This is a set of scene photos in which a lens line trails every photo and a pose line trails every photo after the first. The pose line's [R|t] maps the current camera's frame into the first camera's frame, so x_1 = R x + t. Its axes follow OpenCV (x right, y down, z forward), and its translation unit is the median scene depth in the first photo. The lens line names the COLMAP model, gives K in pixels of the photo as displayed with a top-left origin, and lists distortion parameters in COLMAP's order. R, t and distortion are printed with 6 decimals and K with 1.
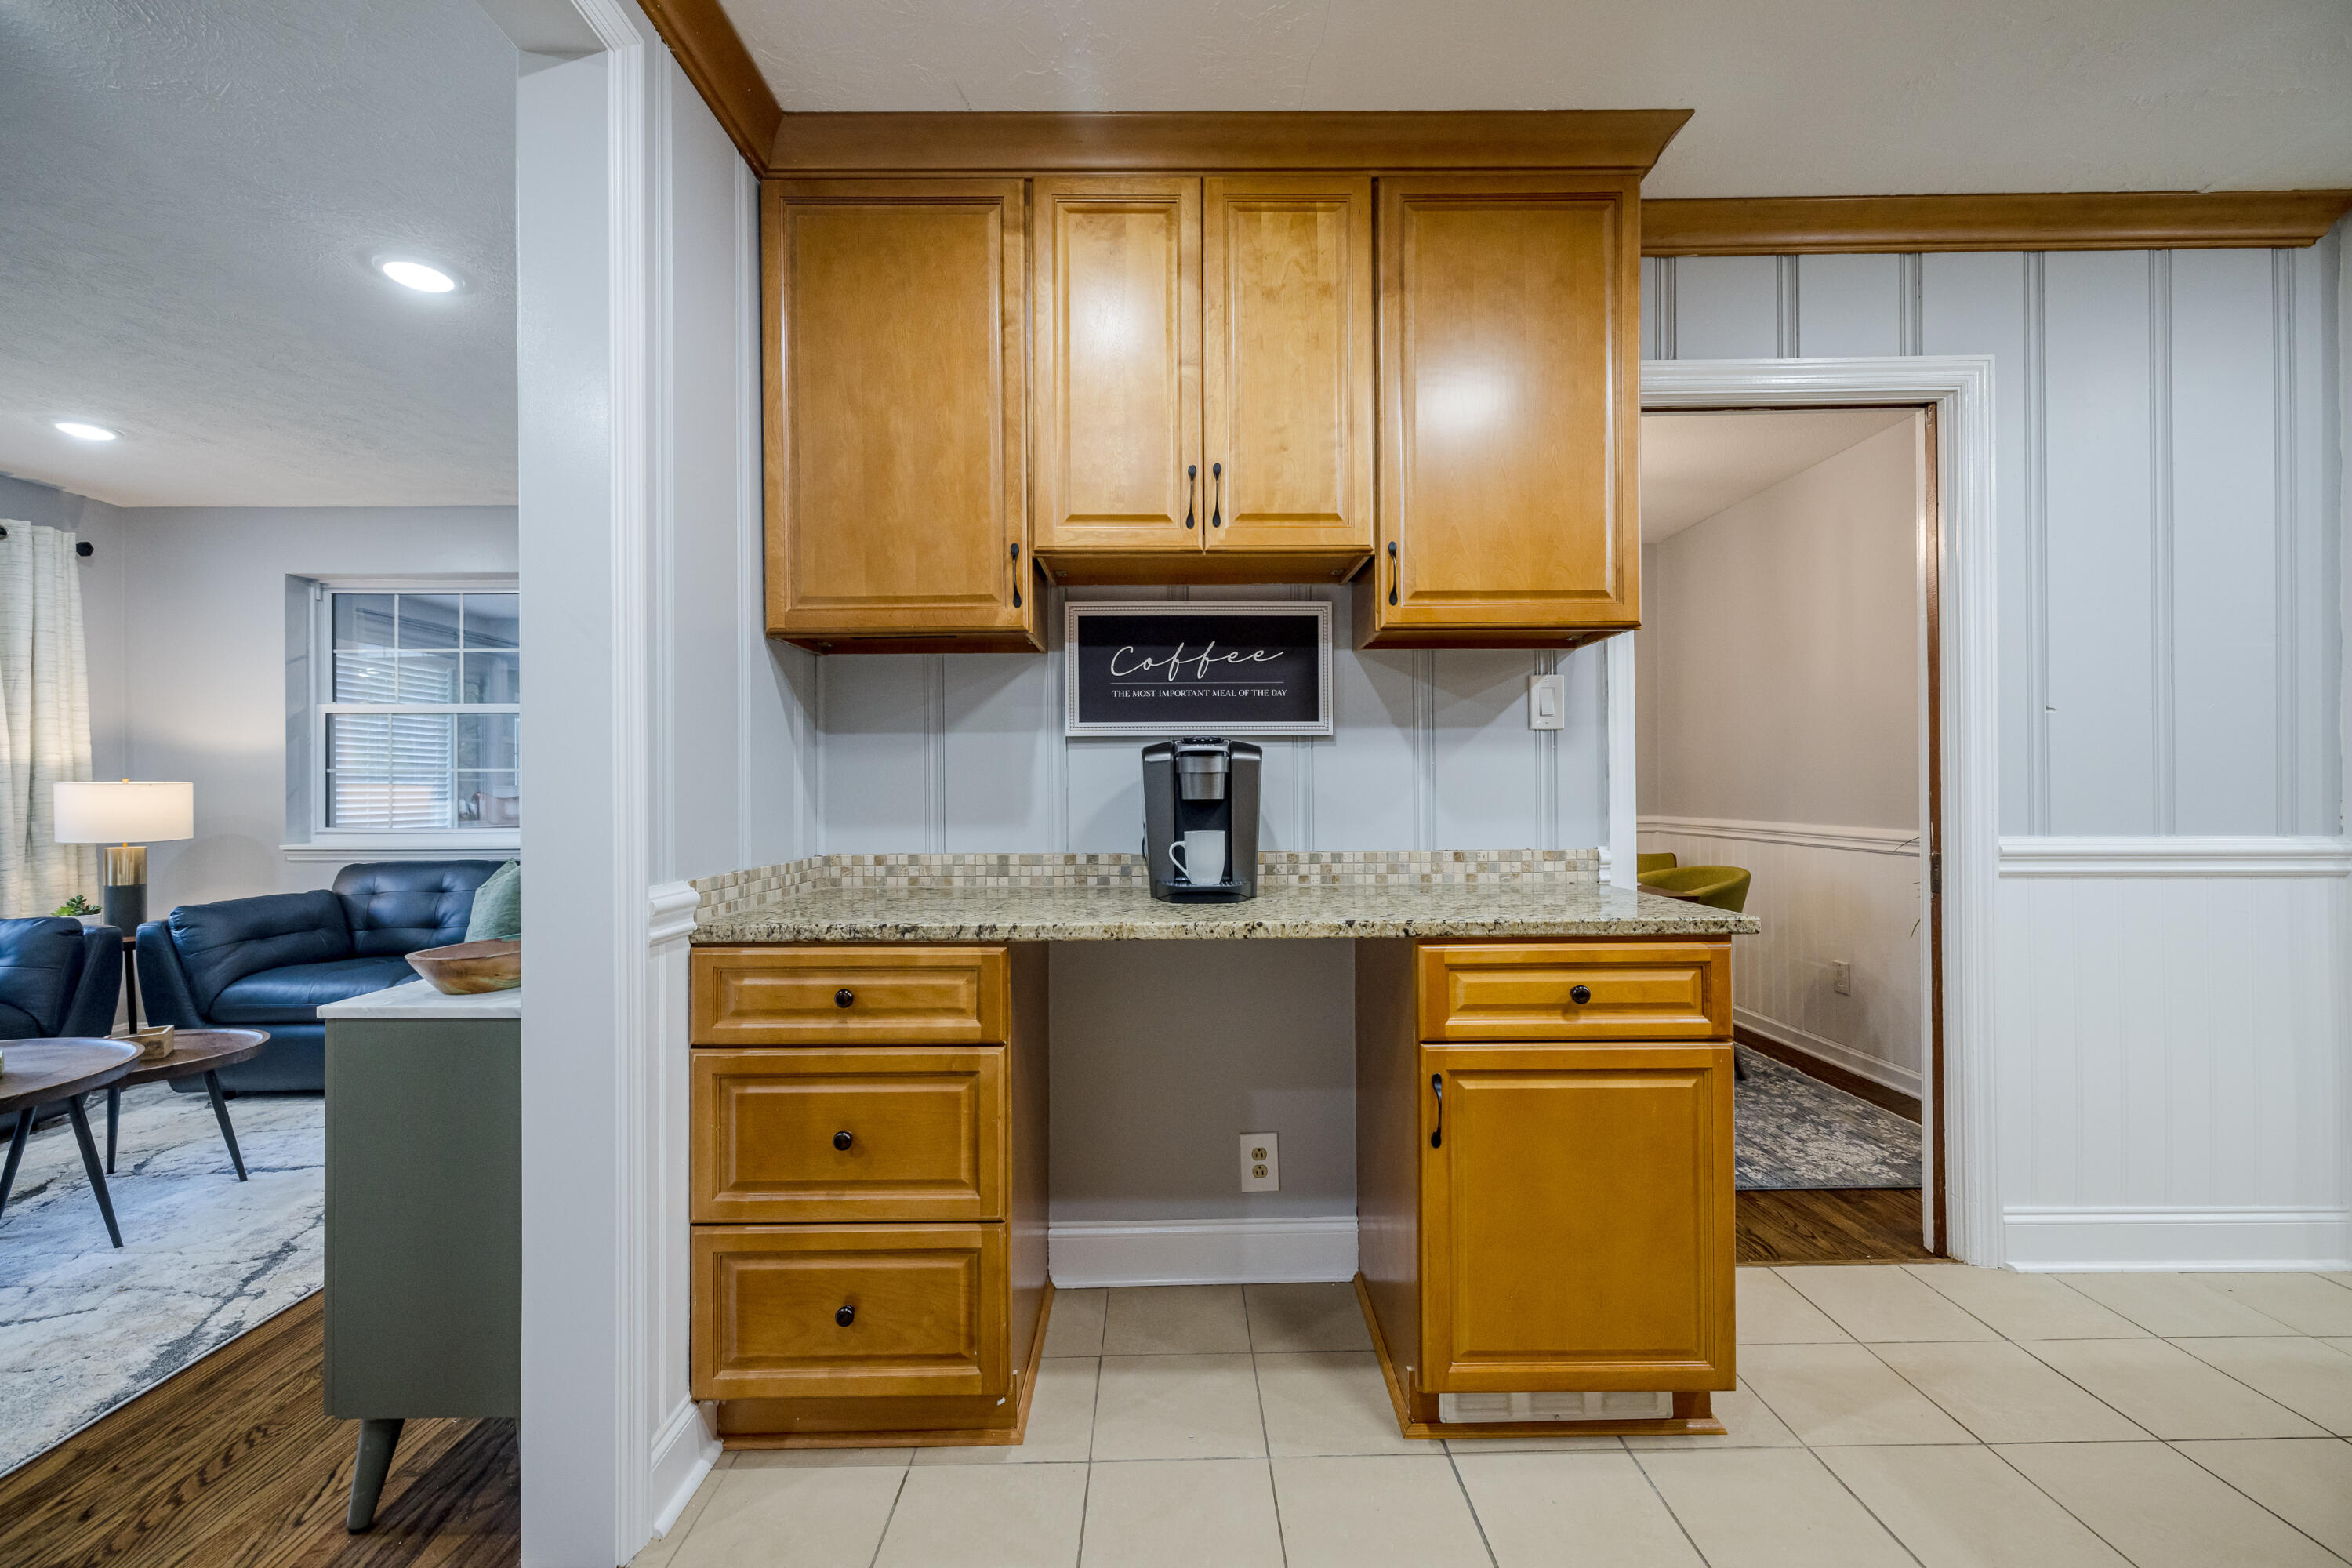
lens RADIAL K [[989.0, 0, 1175.0], [0, 989.0, 787.0], [0, 0, 1]] dist [0.003497, 0.000081]
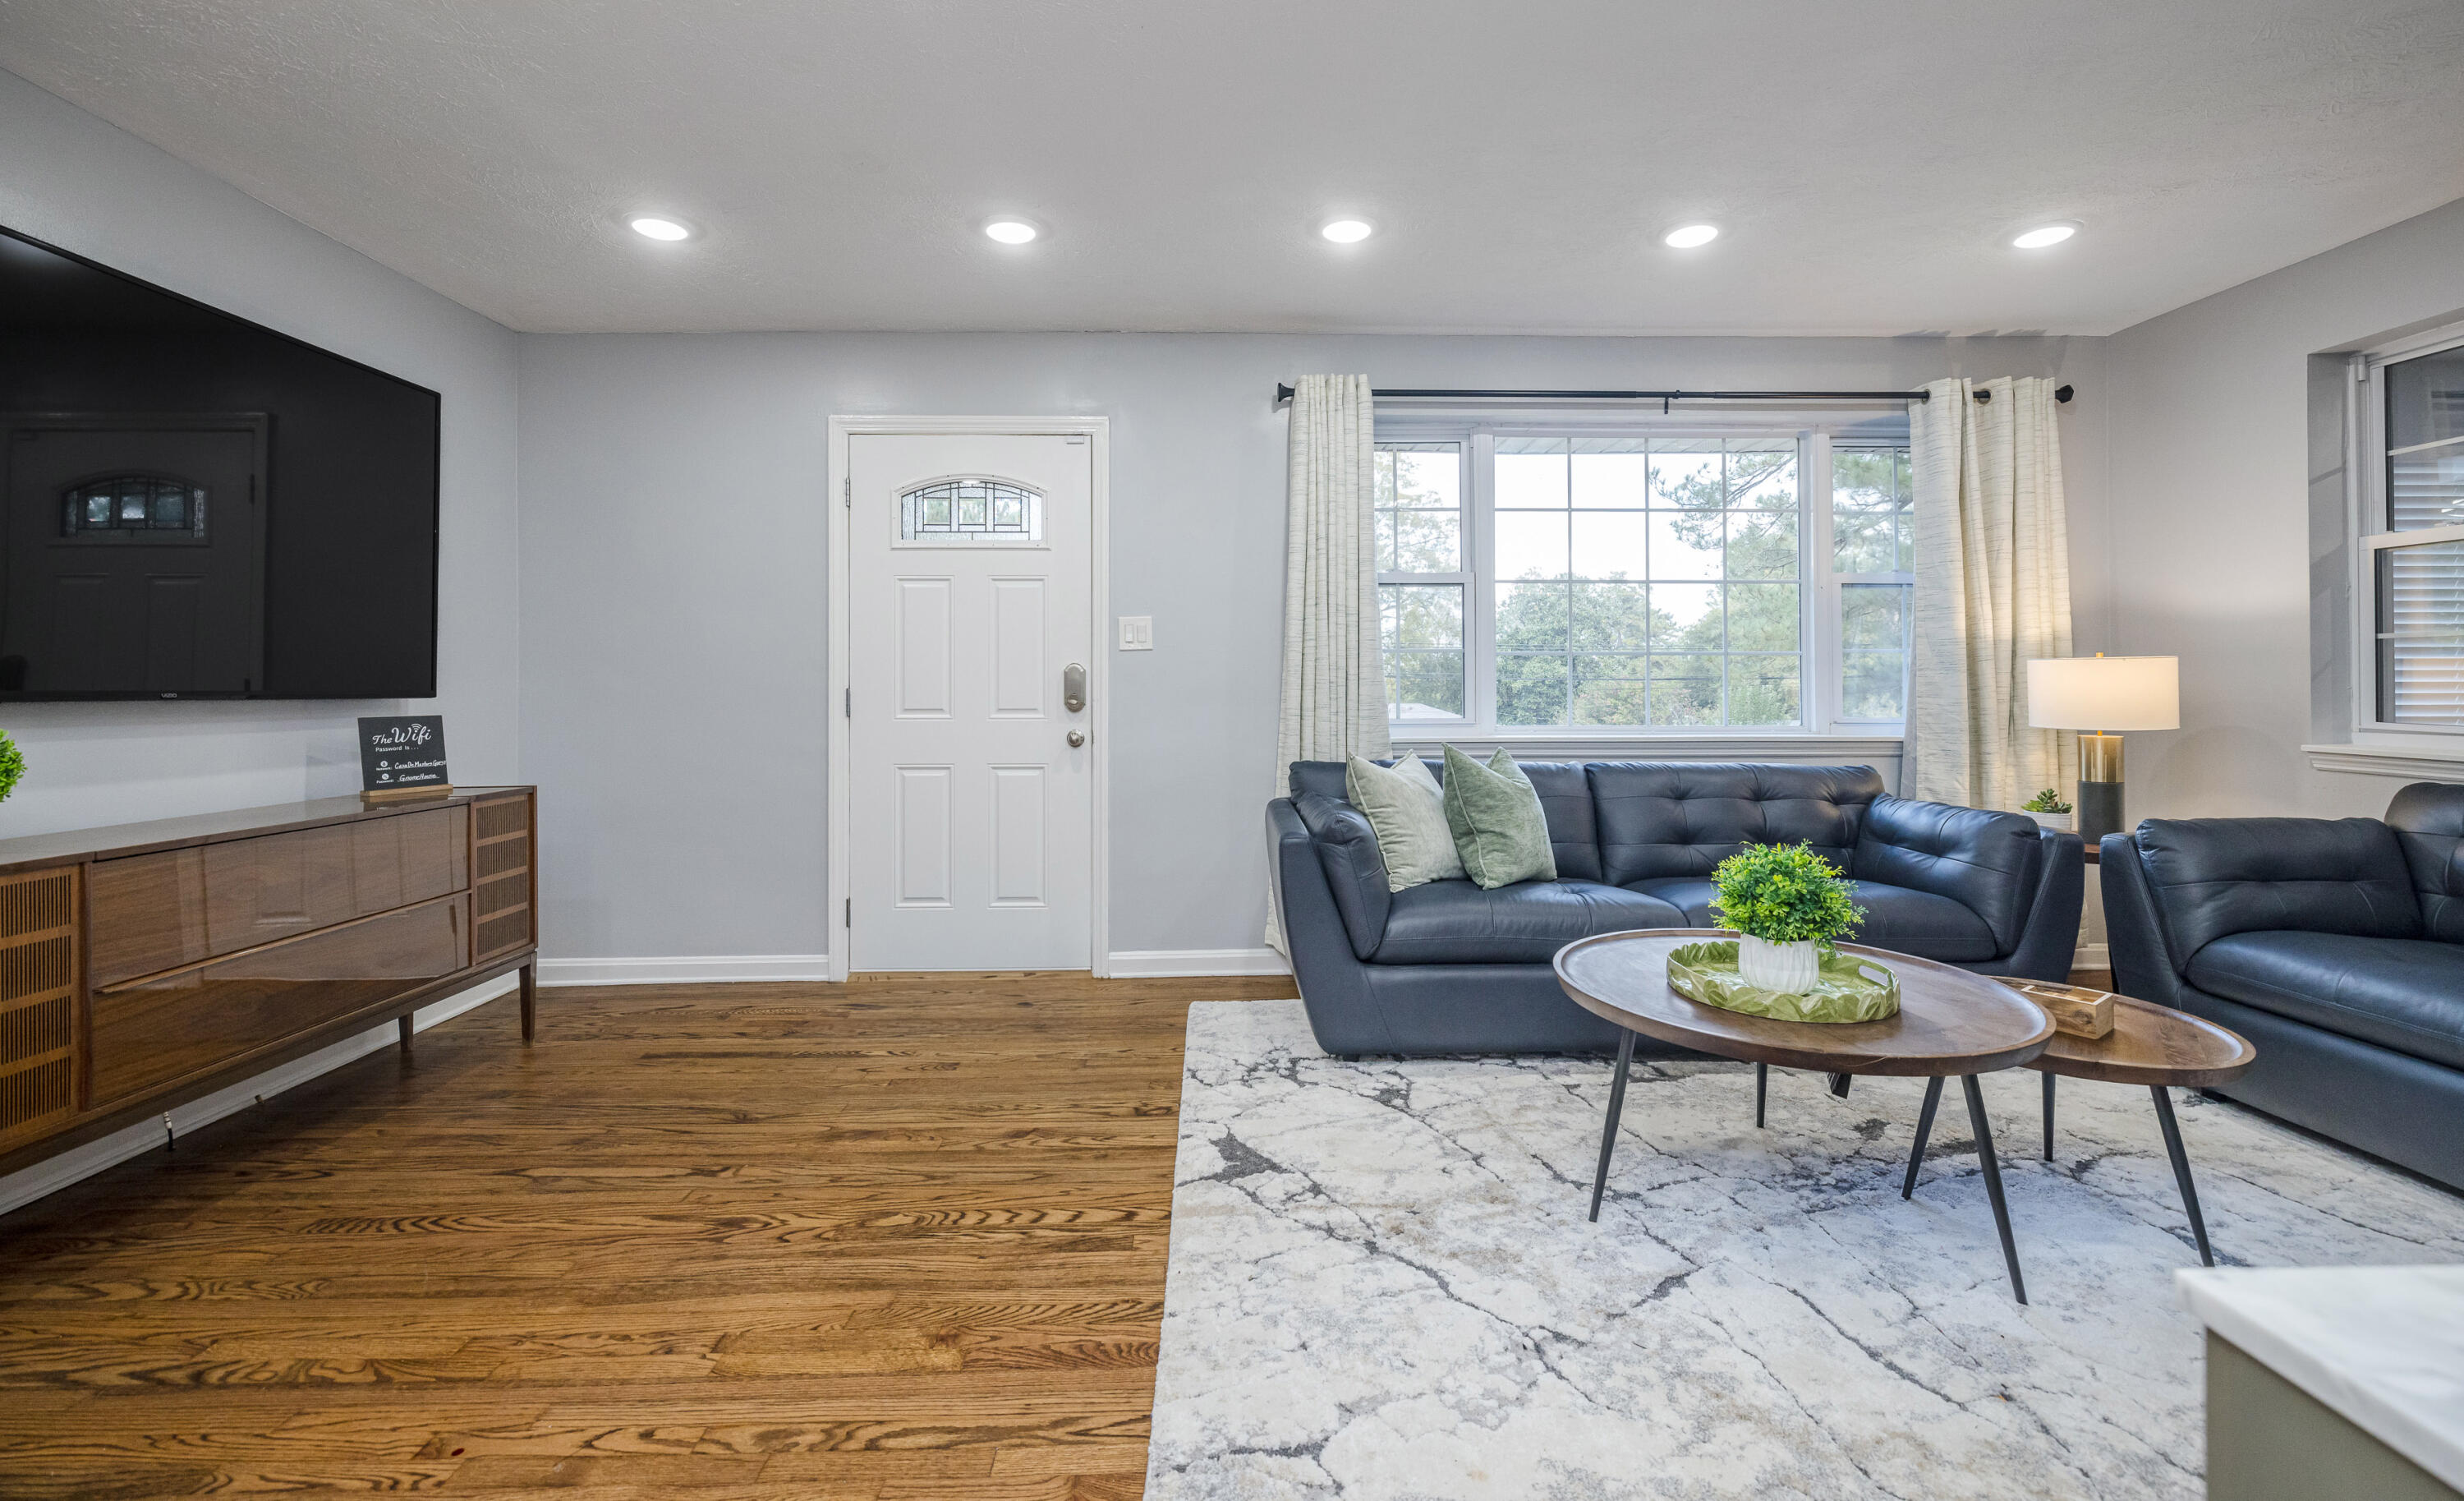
lens RADIAL K [[1055.6, 0, 1196.9], [0, 1055.6, 674.5], [0, 0, 1]] dist [0.001112, -0.000224]
pose [[0.010291, -0.004369, -0.999938, -0.182614], [0.003877, 0.999983, -0.004330, 0.010230], [0.999940, -0.003832, 0.010308, 0.235193]]
